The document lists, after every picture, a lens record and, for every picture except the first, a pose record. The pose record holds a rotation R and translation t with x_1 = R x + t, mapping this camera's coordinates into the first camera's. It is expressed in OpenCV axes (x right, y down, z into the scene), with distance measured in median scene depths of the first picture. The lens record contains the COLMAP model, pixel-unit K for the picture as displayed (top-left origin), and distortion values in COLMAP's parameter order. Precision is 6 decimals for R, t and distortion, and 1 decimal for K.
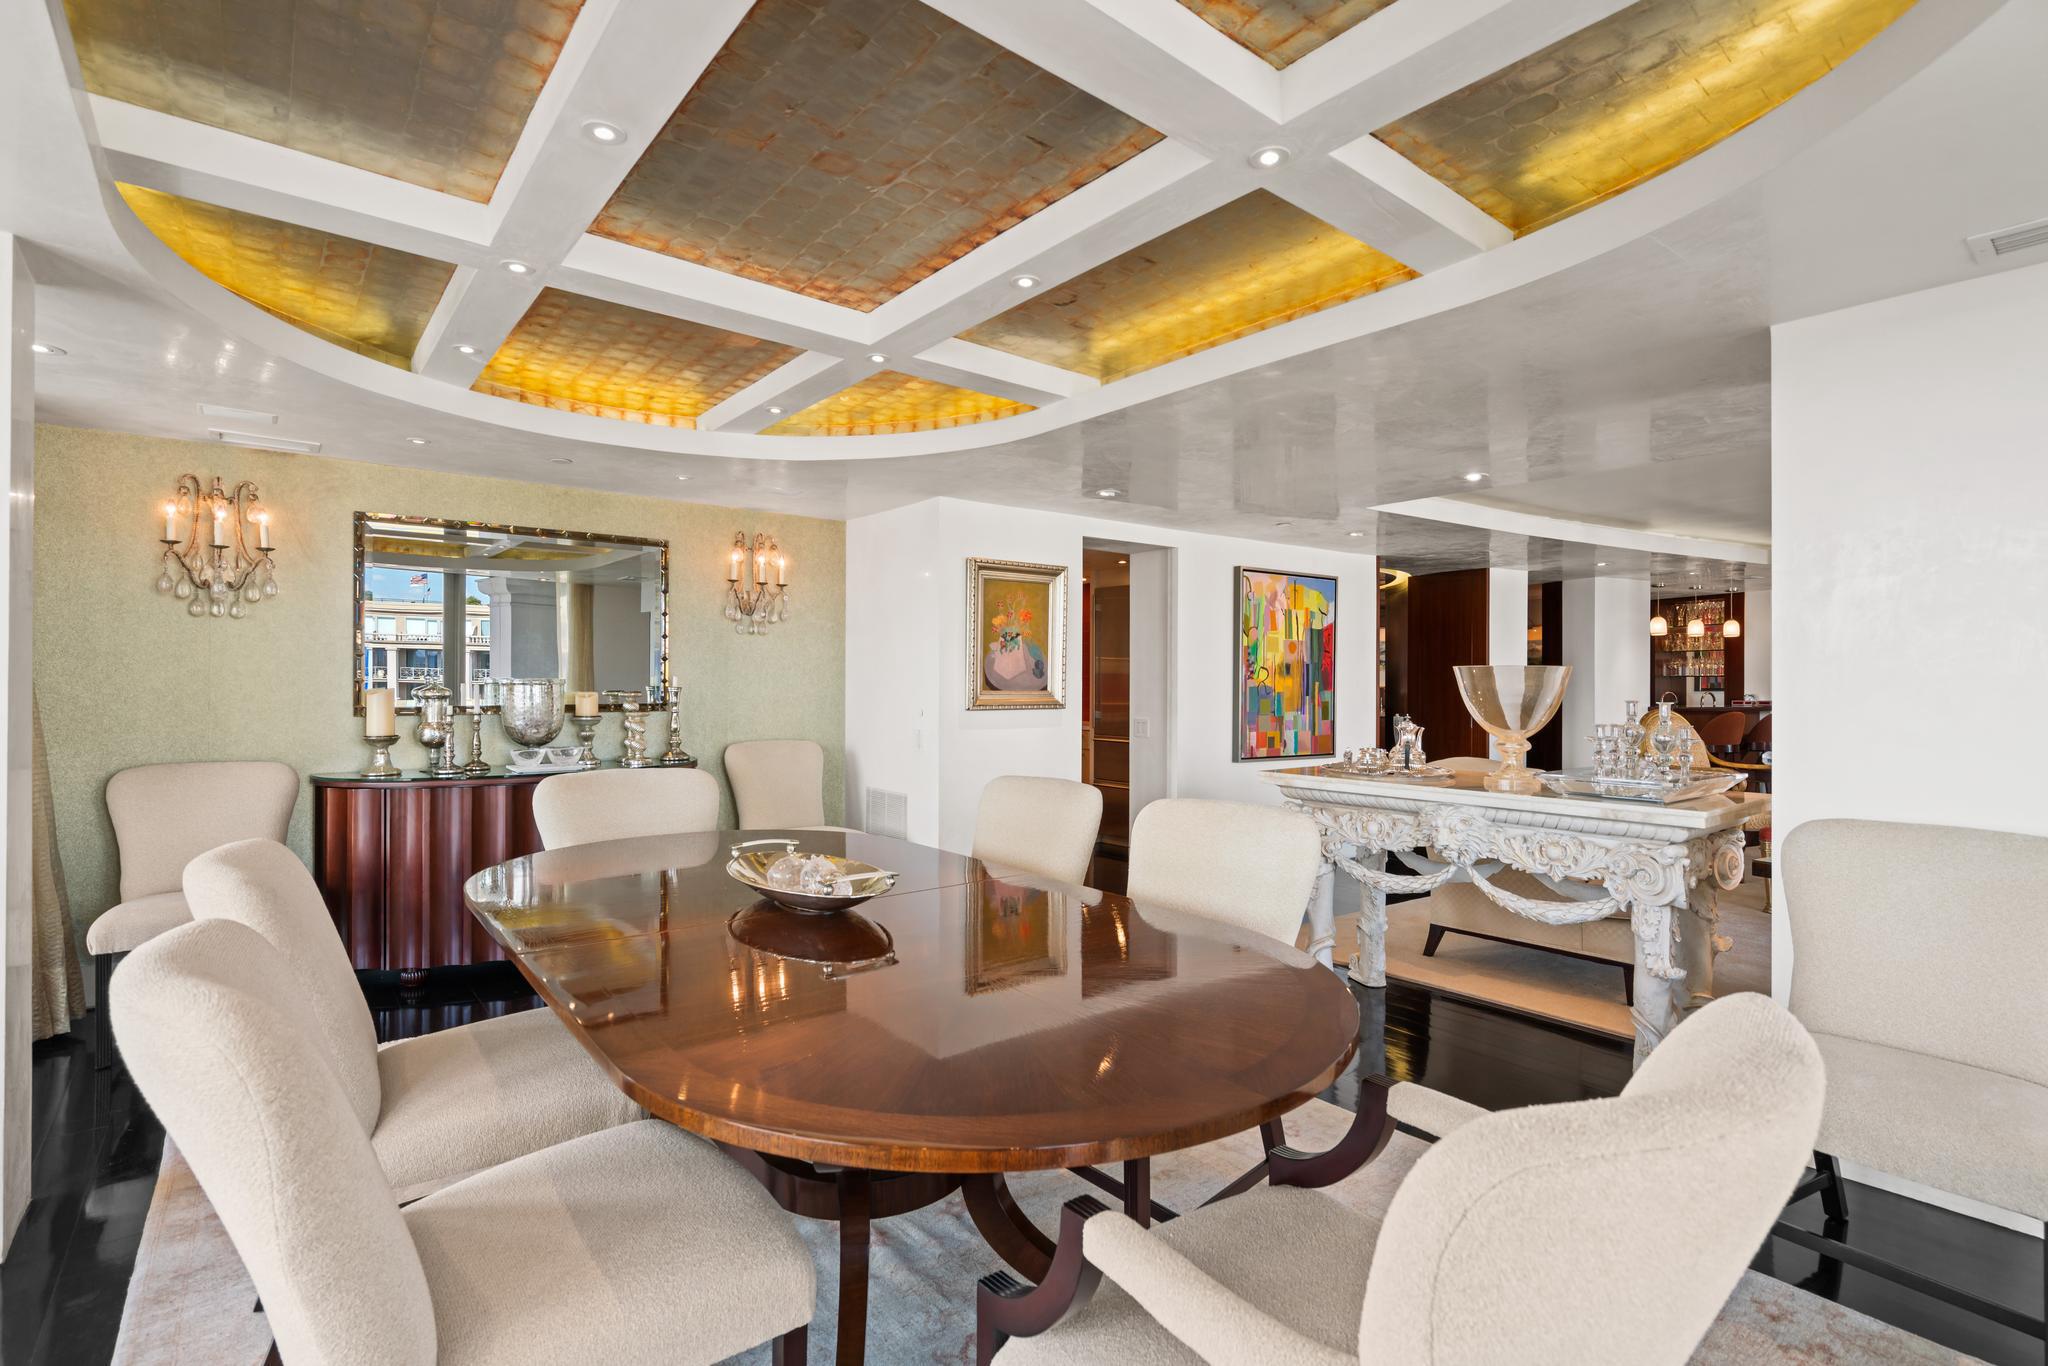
lens RADIAL K [[940.7, 0, 1009.3], [0, 940.7, 682.2], [0, 0, 1]] dist [-0.008574, 0.004128]
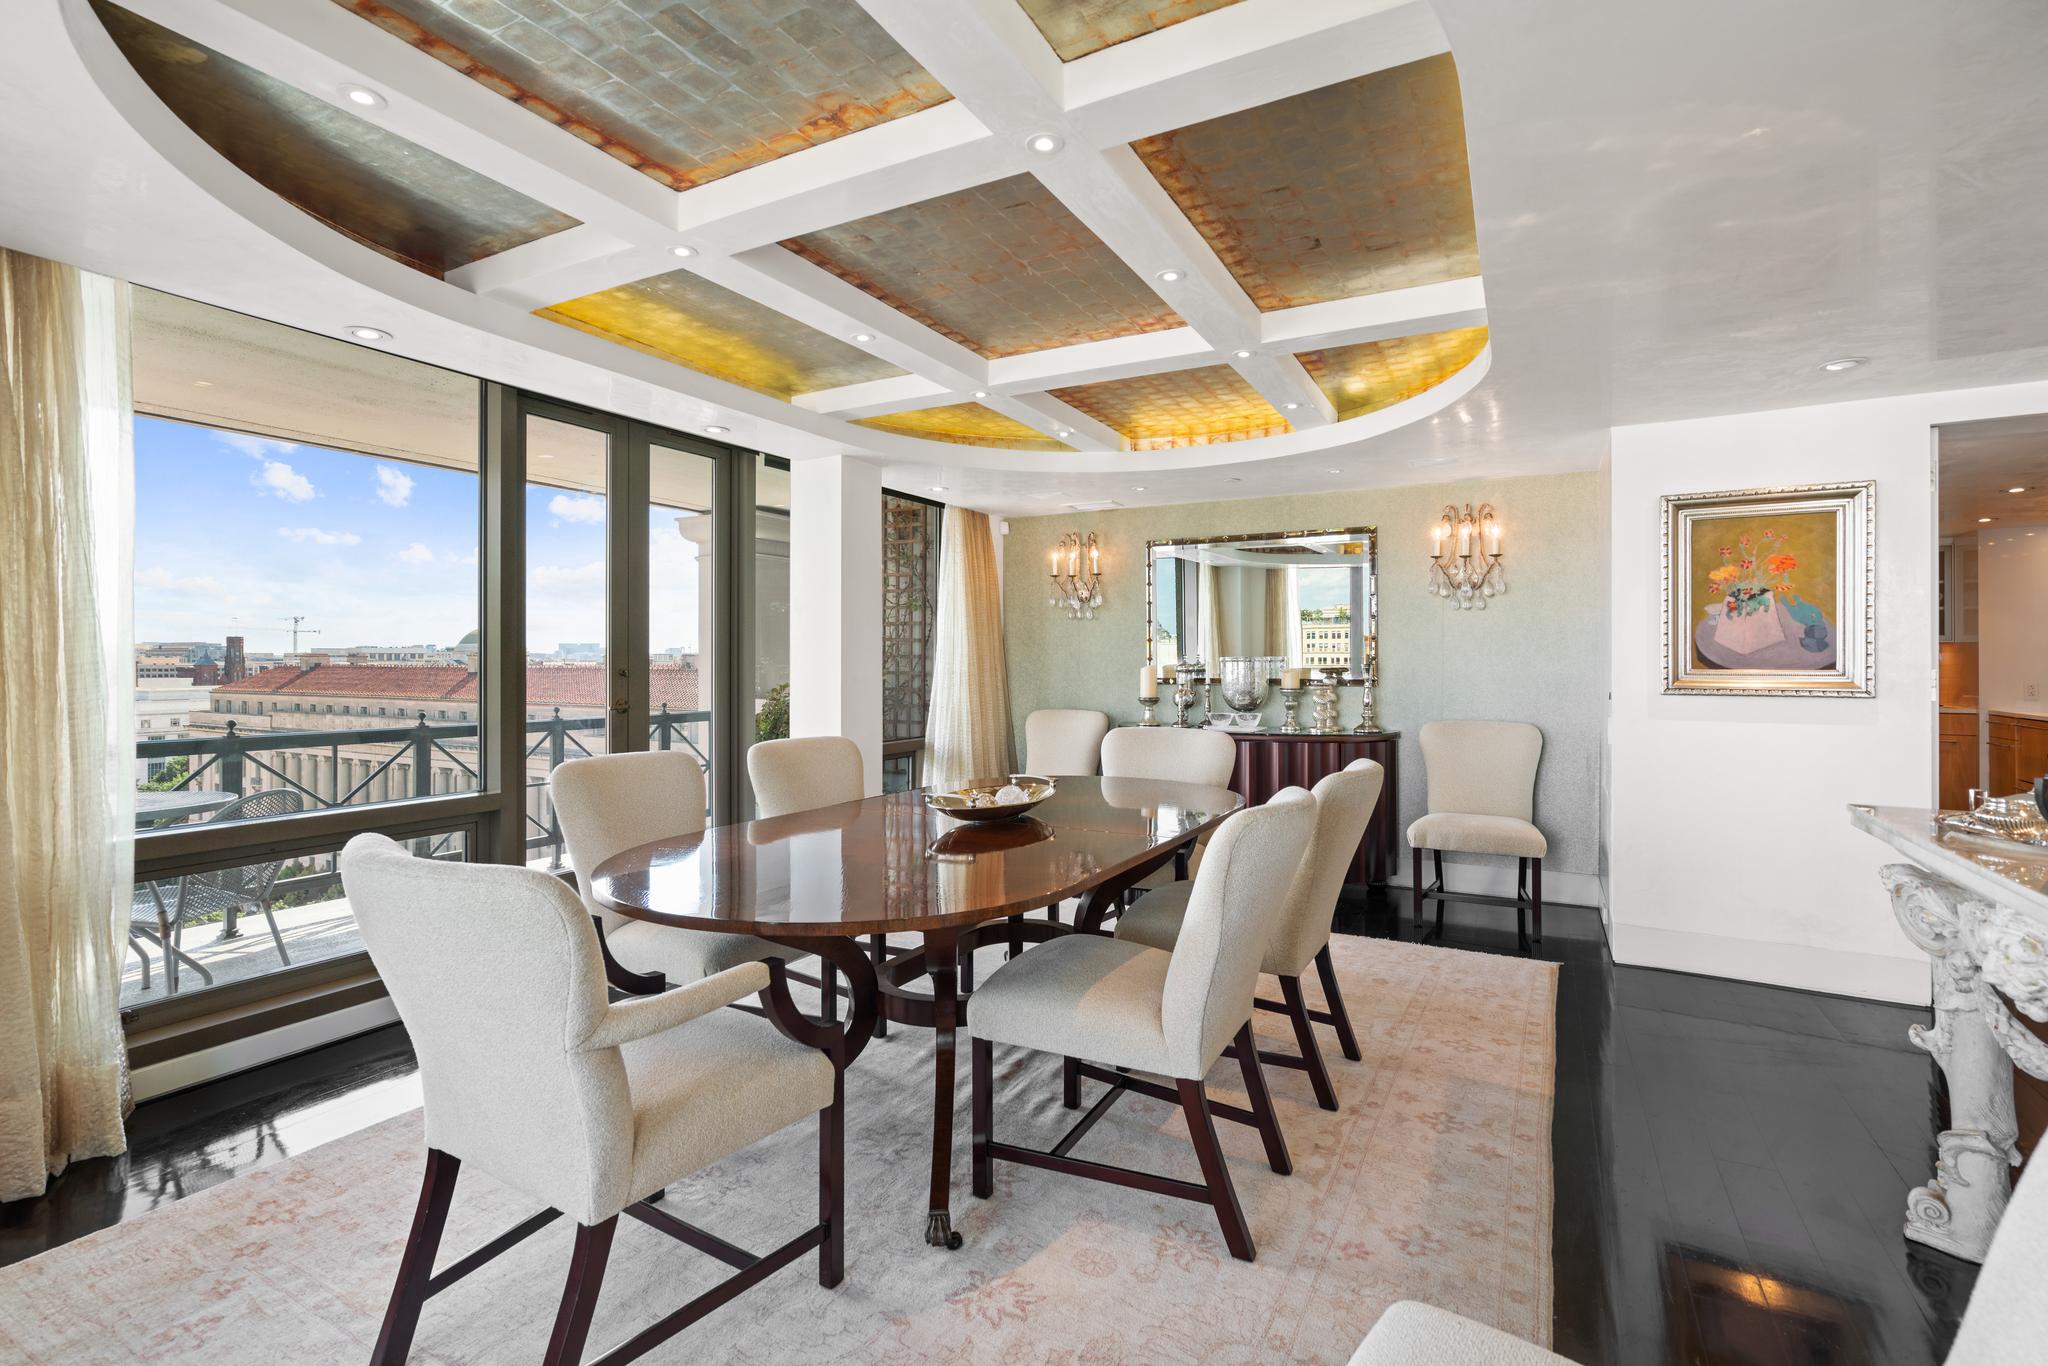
lens RADIAL K [[940.7, 0, 1004.9], [0, 940.7, 675.0], [0, 0, 1]] dist [-0.008574, 0.004128]
pose [[0.378833, 0.009683, -0.925414, 0.459334], [-0.003637, 0.999953, 0.008974, 0.009132], [0.925458, -0.000034, 0.378851, 0.205921]]
